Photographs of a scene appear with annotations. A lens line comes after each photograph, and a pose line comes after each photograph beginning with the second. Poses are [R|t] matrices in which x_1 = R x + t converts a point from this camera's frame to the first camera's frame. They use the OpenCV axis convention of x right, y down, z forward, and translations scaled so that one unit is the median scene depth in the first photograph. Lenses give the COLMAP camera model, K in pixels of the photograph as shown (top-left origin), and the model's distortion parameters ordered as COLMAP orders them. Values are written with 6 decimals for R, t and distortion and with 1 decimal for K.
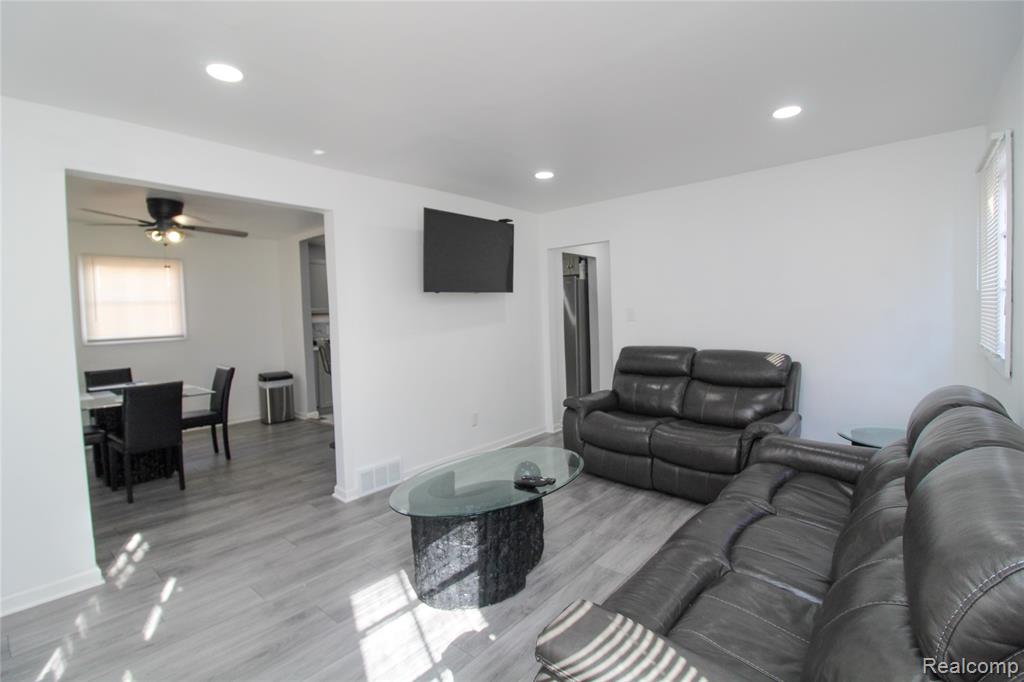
lens RADIAL K [[462.9, 0, 506.6], [0, 462.9, 335.0], [0, 0, 1]] dist [0.000272, -0.011341]
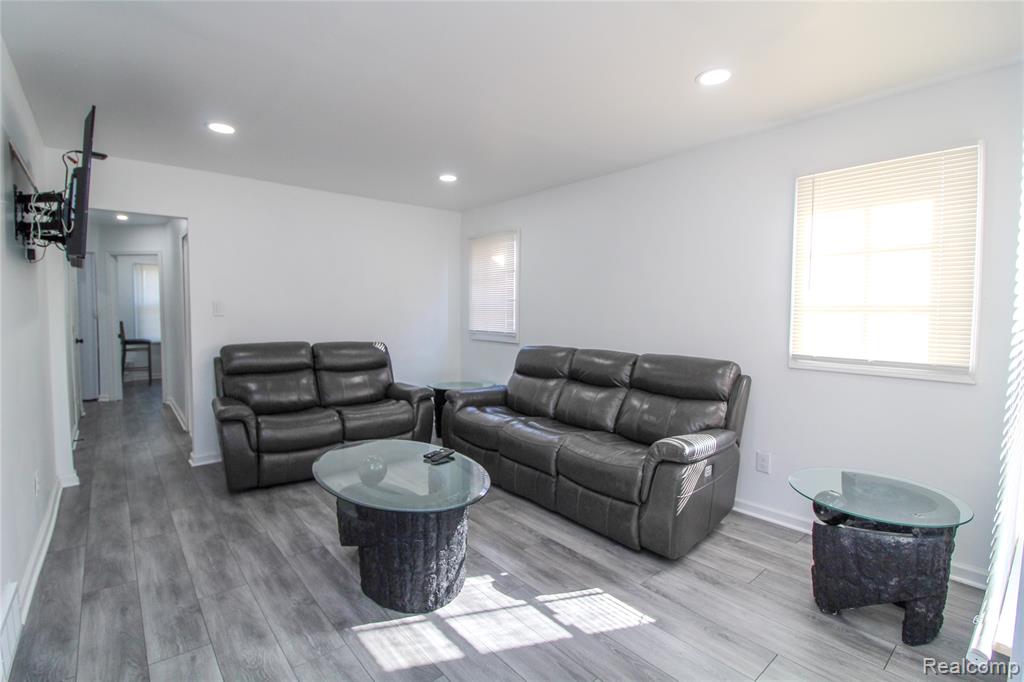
lens RADIAL K [[462.9, 0, 506.6], [0, 462.9, 335.0], [0, 0, 1]] dist [0.000272, -0.011341]
pose [[0.148515, -0.006389, 0.988890, -1.031052], [0.037249, 0.999306, 0.000862, 0.053743], [-0.988208, 0.036707, 0.148650, 0.708393]]
